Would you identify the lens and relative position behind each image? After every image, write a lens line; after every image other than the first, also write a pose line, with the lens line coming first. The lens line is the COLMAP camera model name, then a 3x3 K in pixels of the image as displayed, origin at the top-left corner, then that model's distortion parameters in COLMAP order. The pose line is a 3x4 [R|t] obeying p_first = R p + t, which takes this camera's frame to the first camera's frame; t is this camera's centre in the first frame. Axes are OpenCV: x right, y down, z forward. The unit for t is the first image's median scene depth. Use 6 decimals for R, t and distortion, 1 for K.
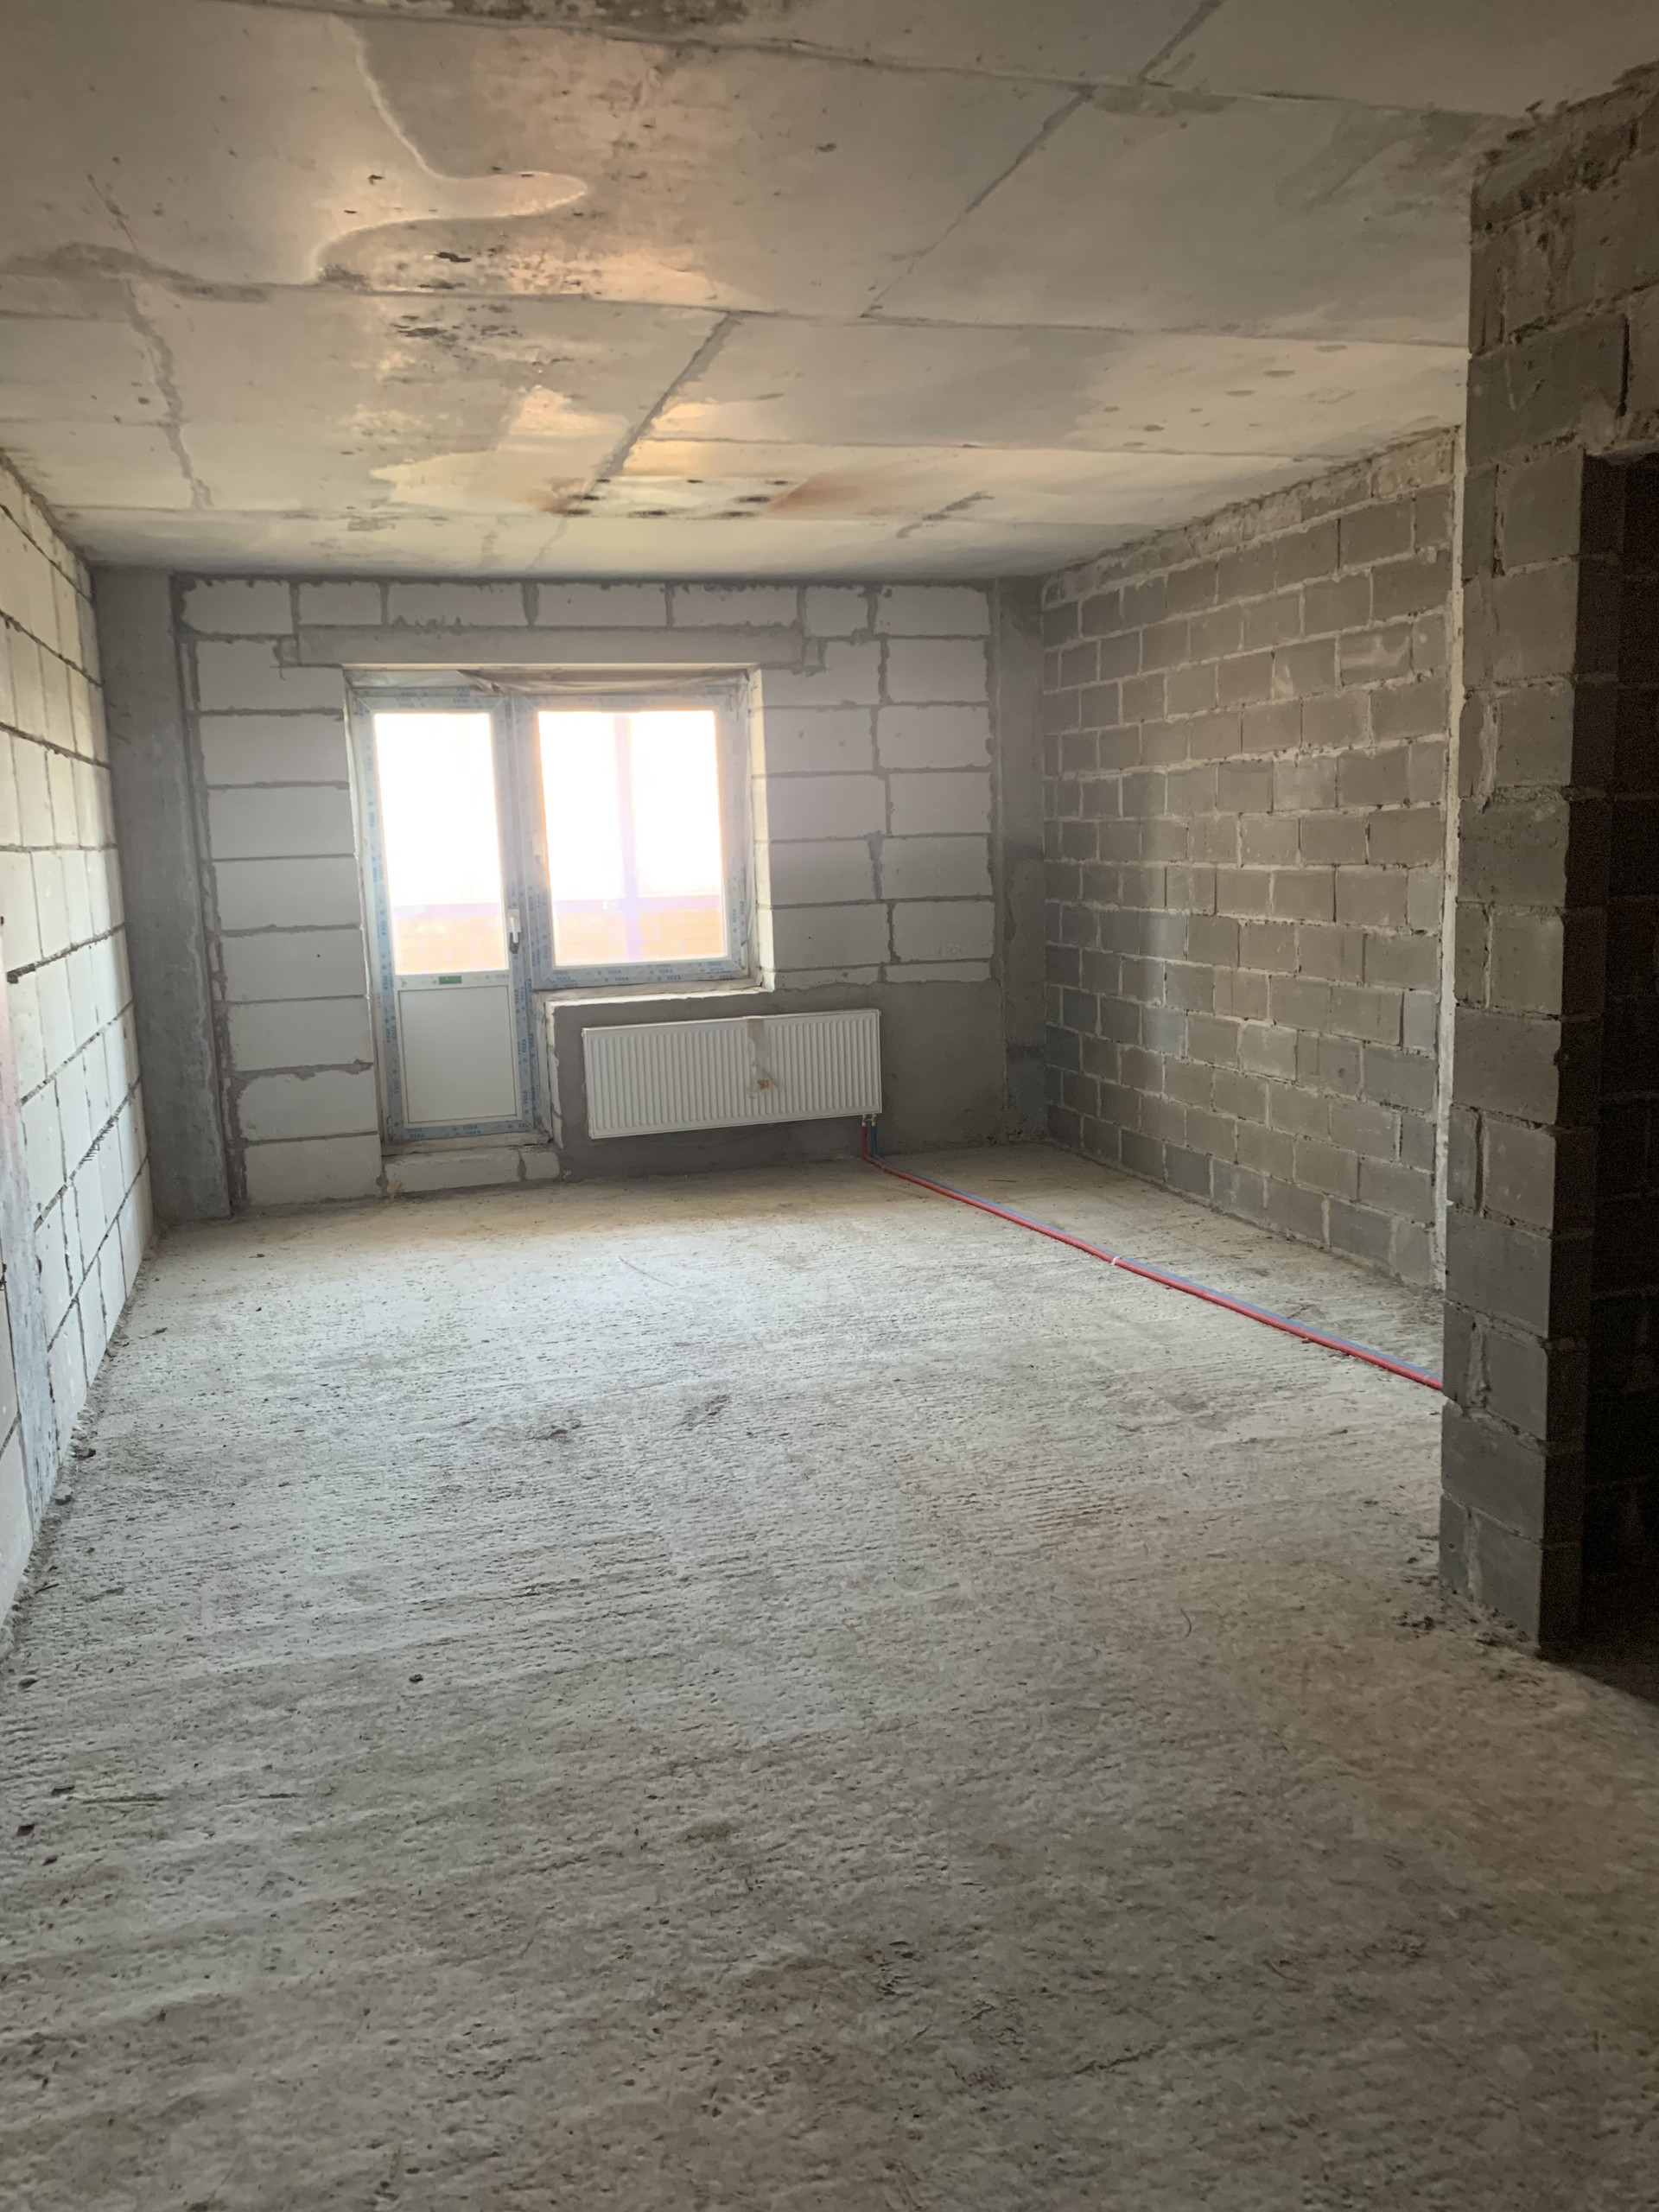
lens RADIAL K [[1693.2, 0, 829.1], [0, 1693.2, 1117.2], [0, 0, 1]] dist [0.024694, -0.025339]
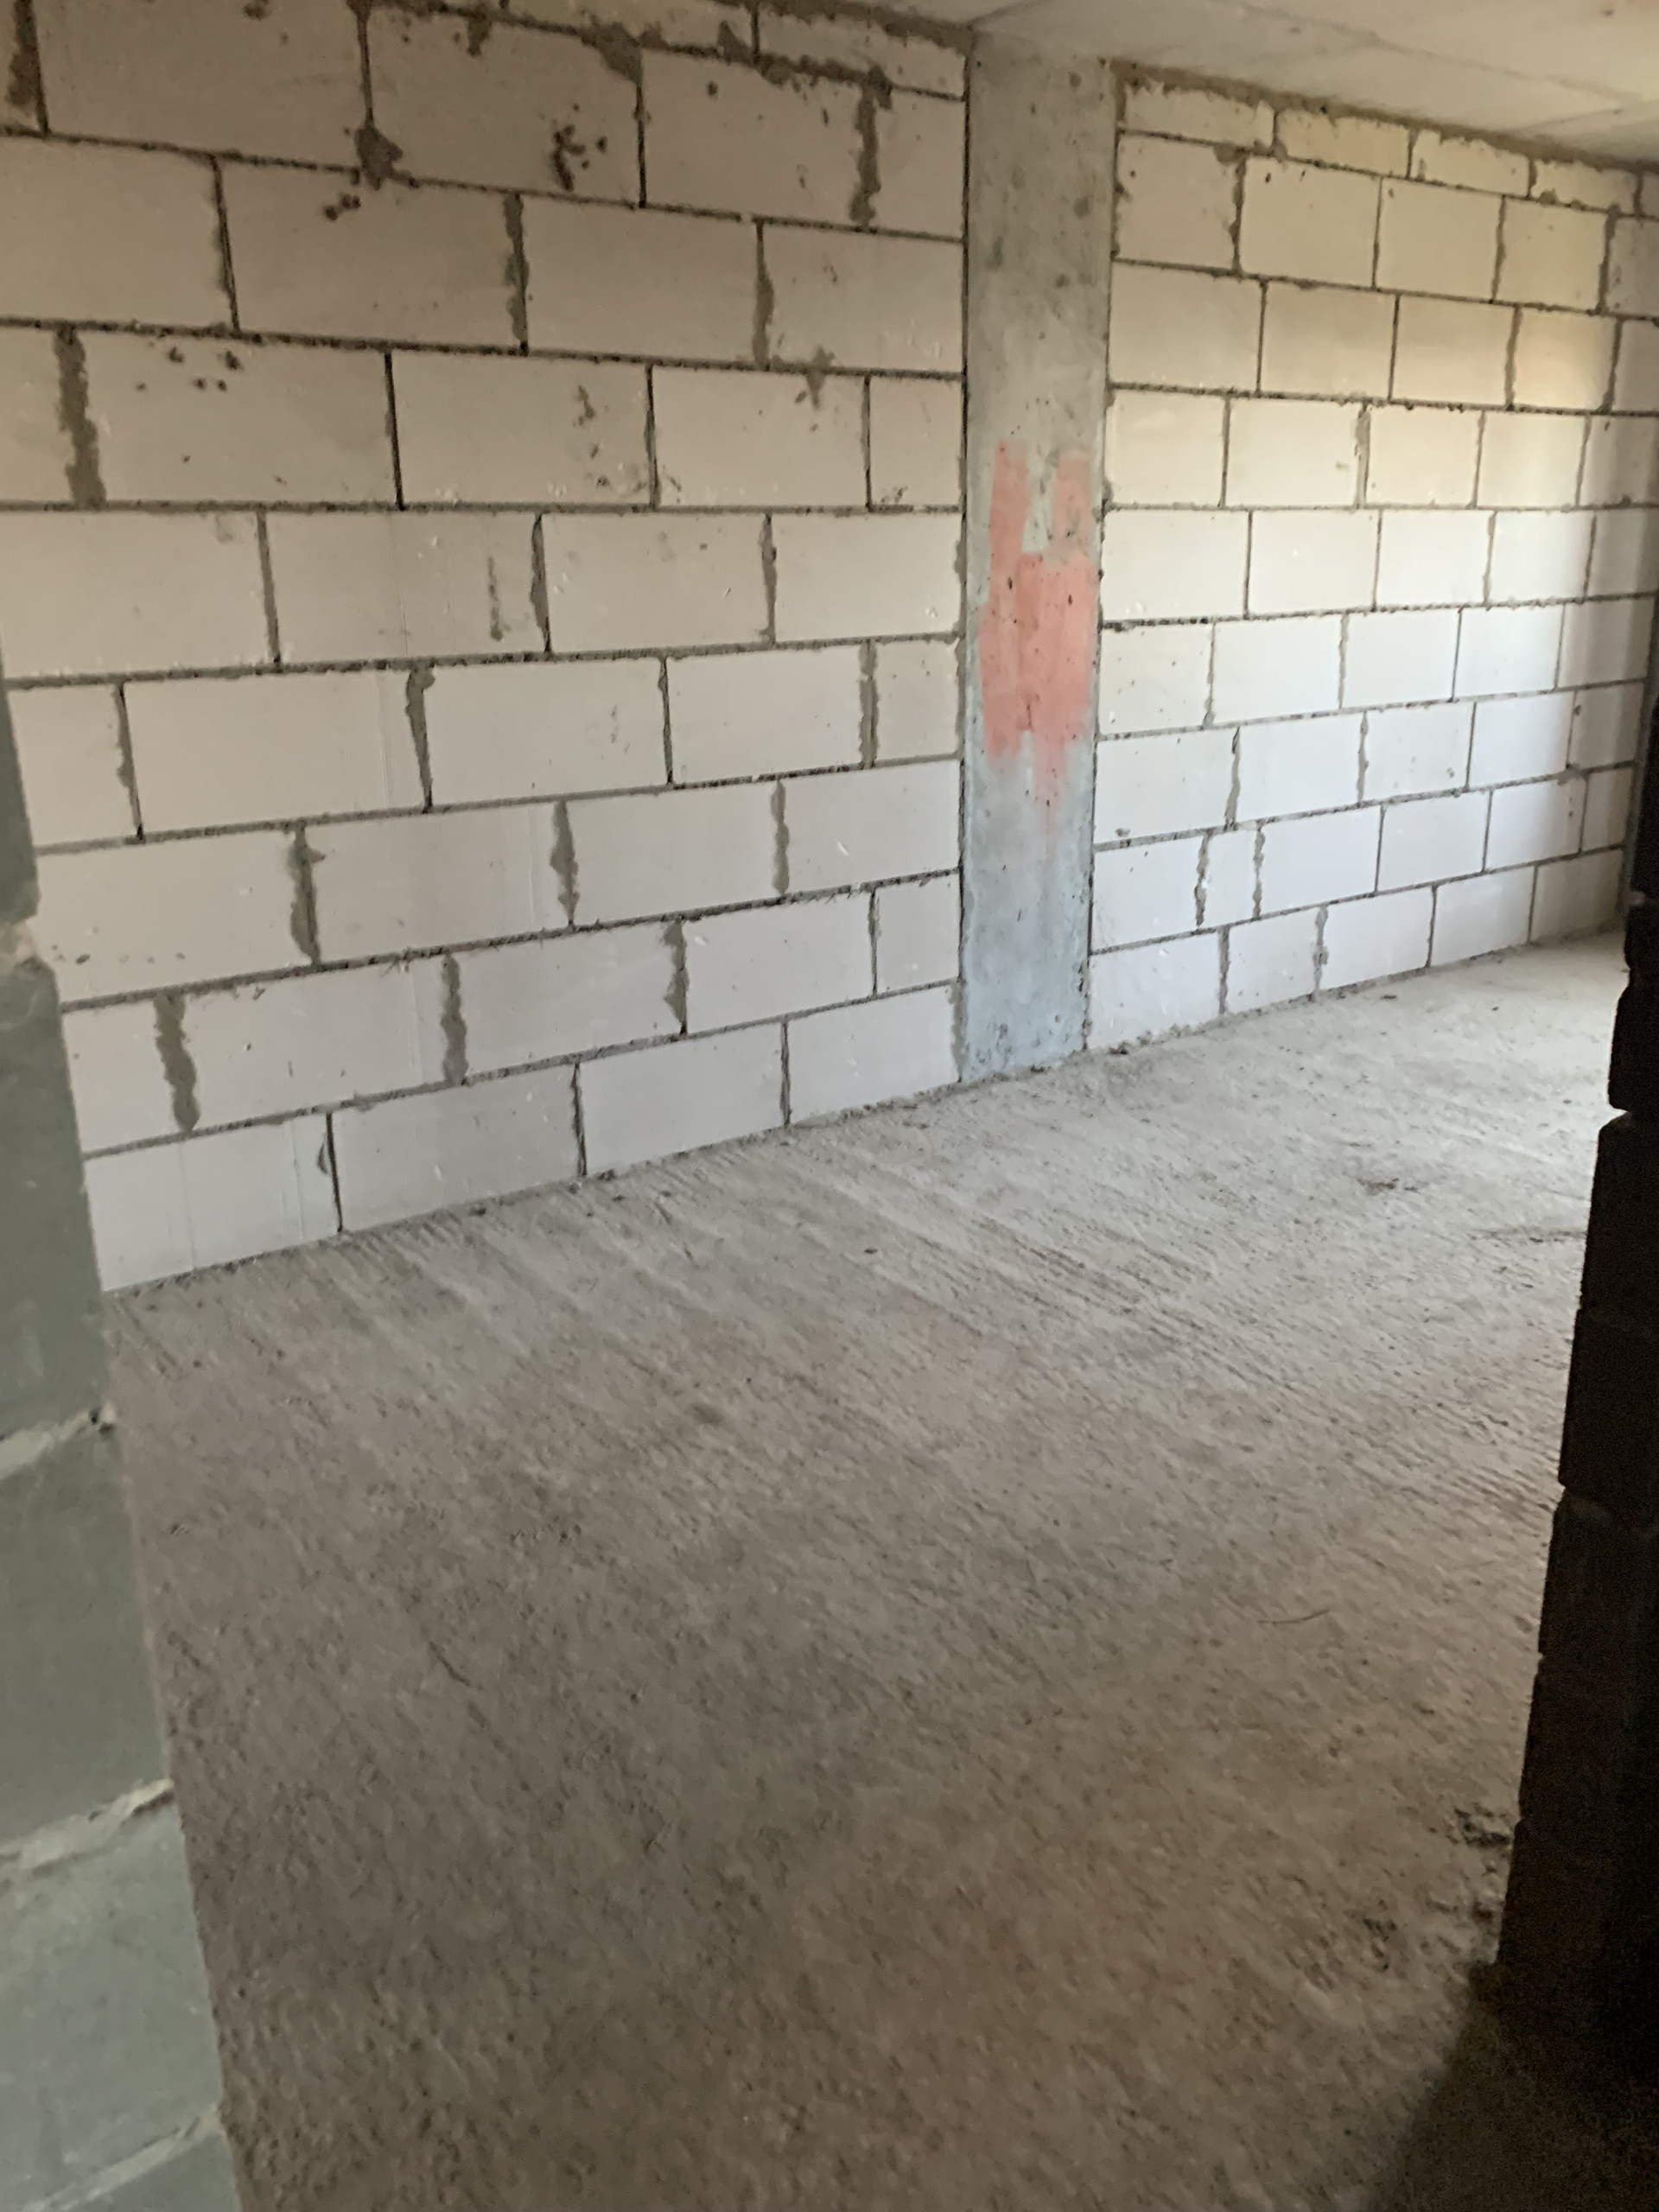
lens RADIAL K [[1693.2, 0, 842.1], [0, 1693.2, 1098.1], [0, 0, 1]] dist [0.024694, -0.025339]
pose [[0.325295, 0.318014, -0.890534, 0.493483], [-0.158346, 0.946775, 0.280257, -0.060196], [0.932260, 0.049846, 0.358338, 0.368615]]
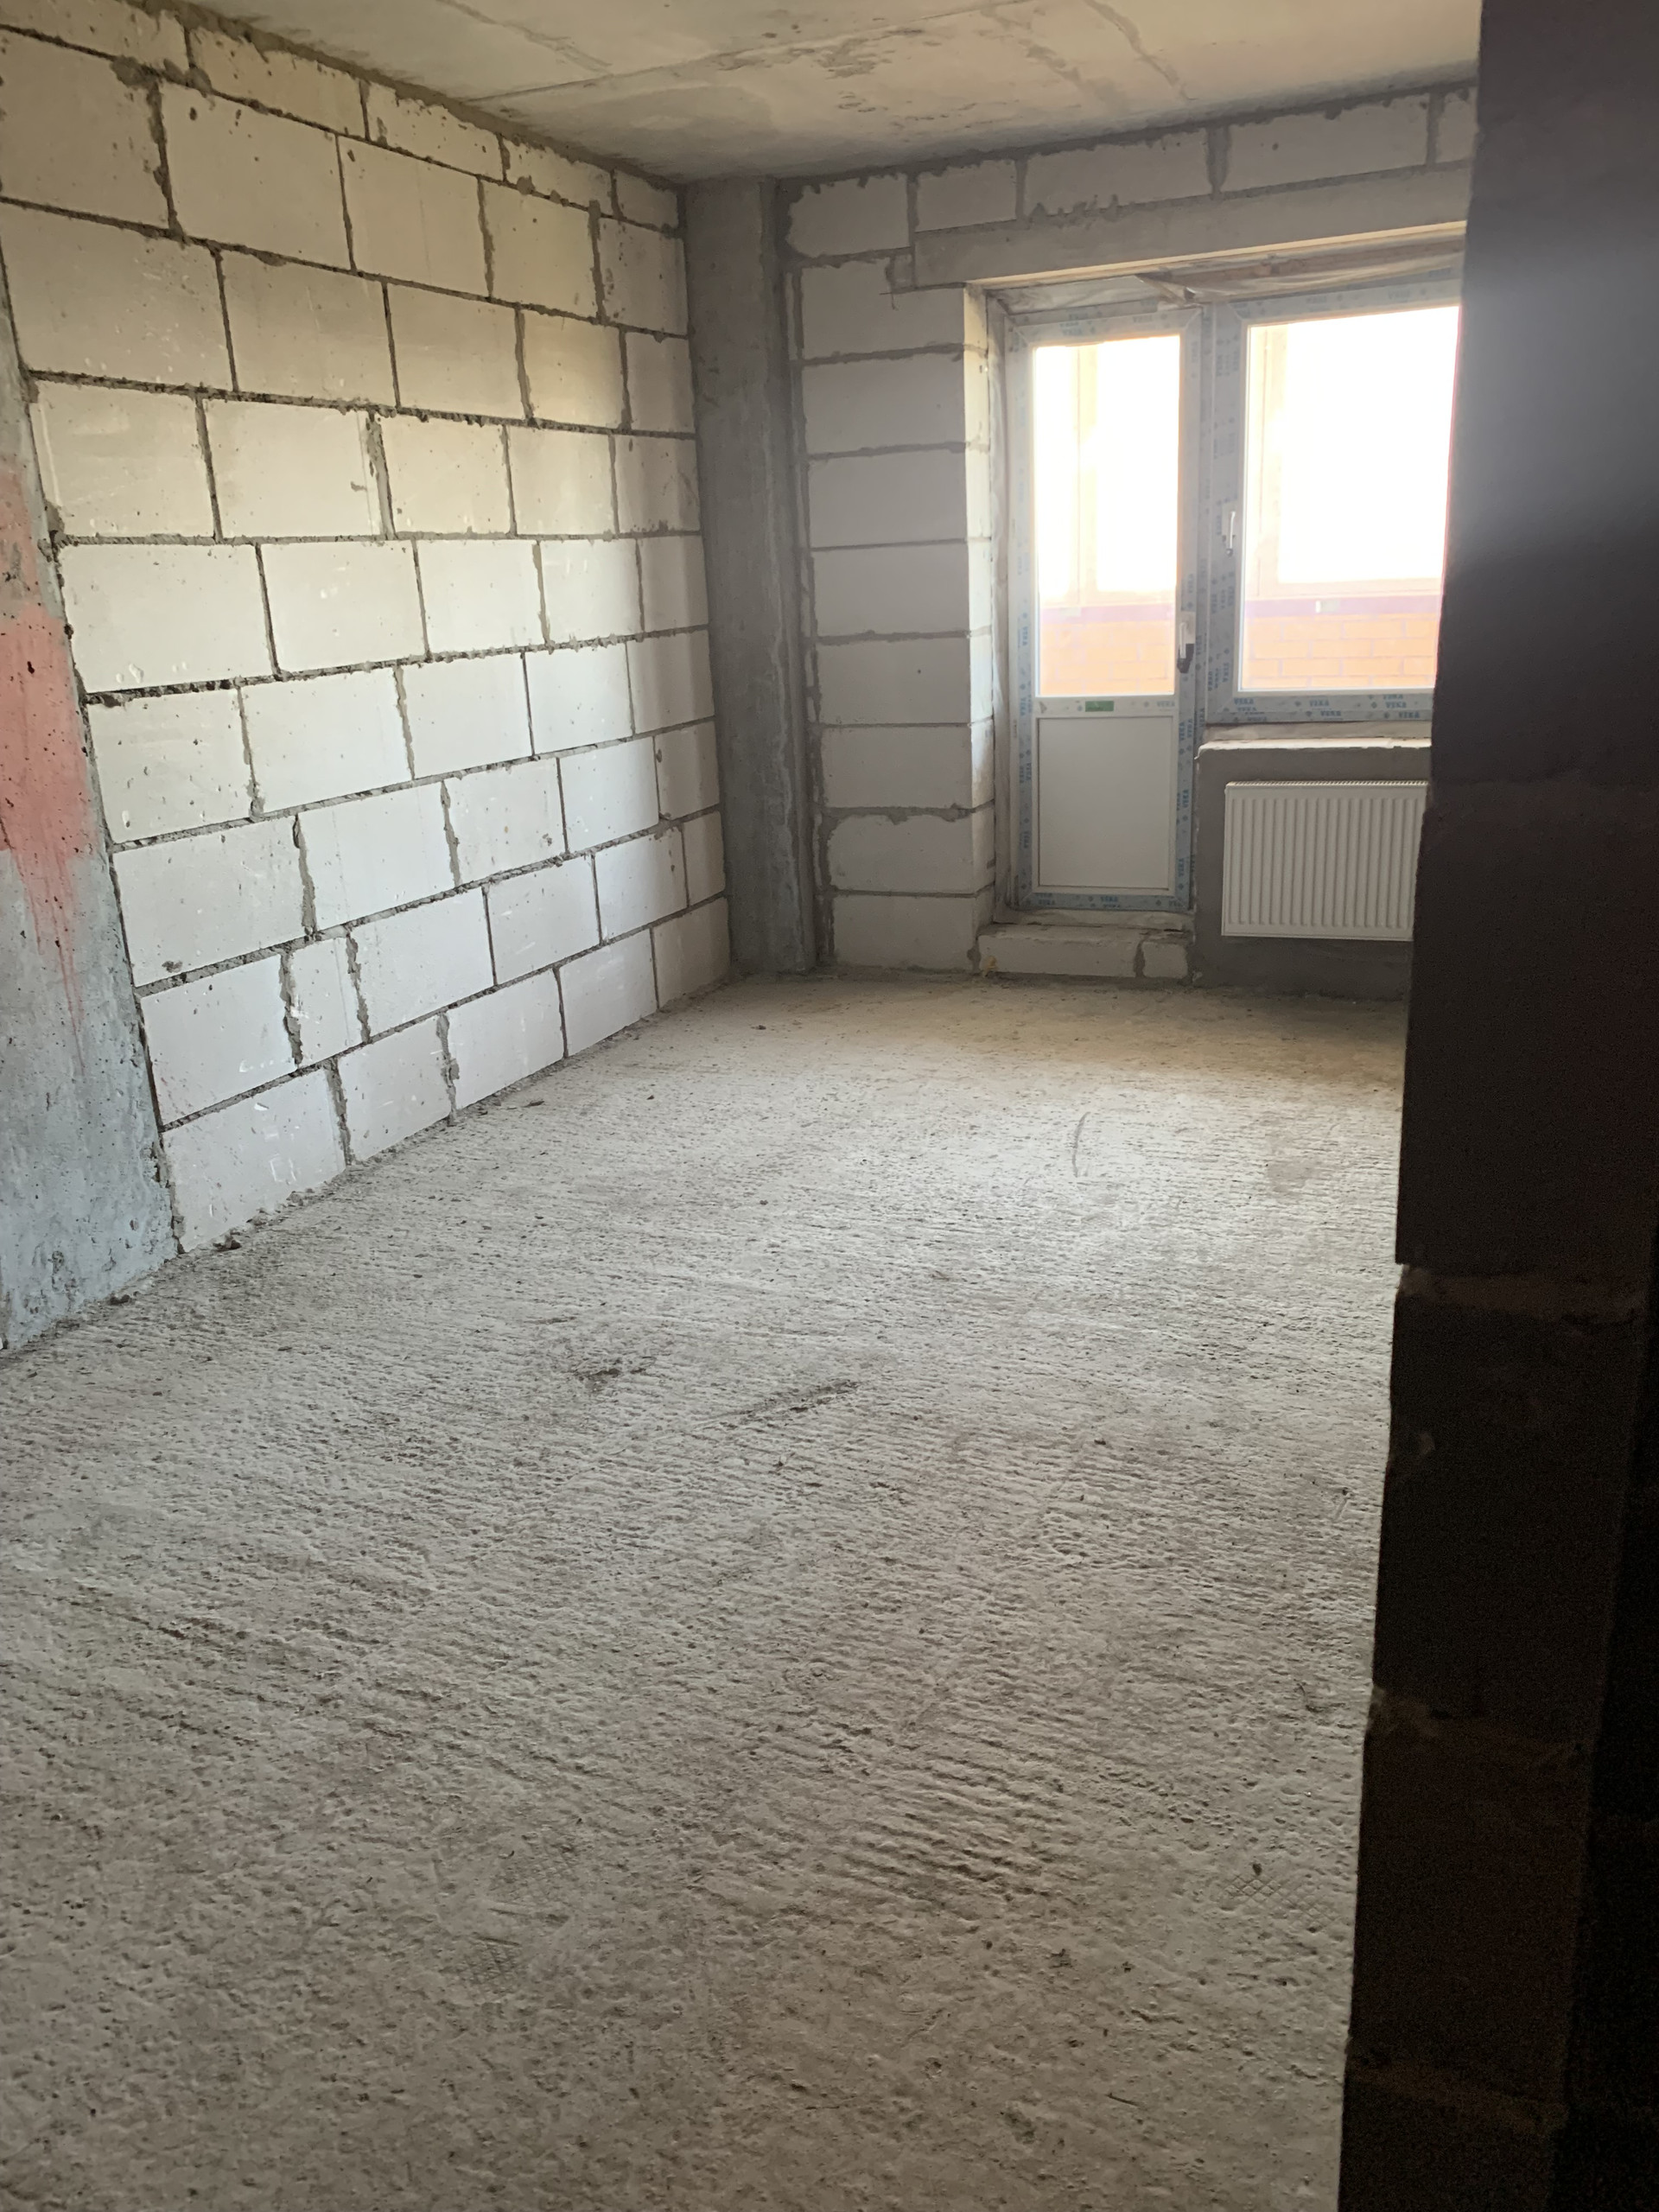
lens RADIAL K [[1693.2, 0, 811.6], [0, 1693.2, 1121.5], [0, 0, 1]] dist [0.024694, -0.025339]
pose [[0.760244, 0.197967, -0.618739, 0.303862], [-0.087191, 0.974914, 0.204794, -0.067820], [0.643759, -0.101745, 0.758434, 0.476045]]
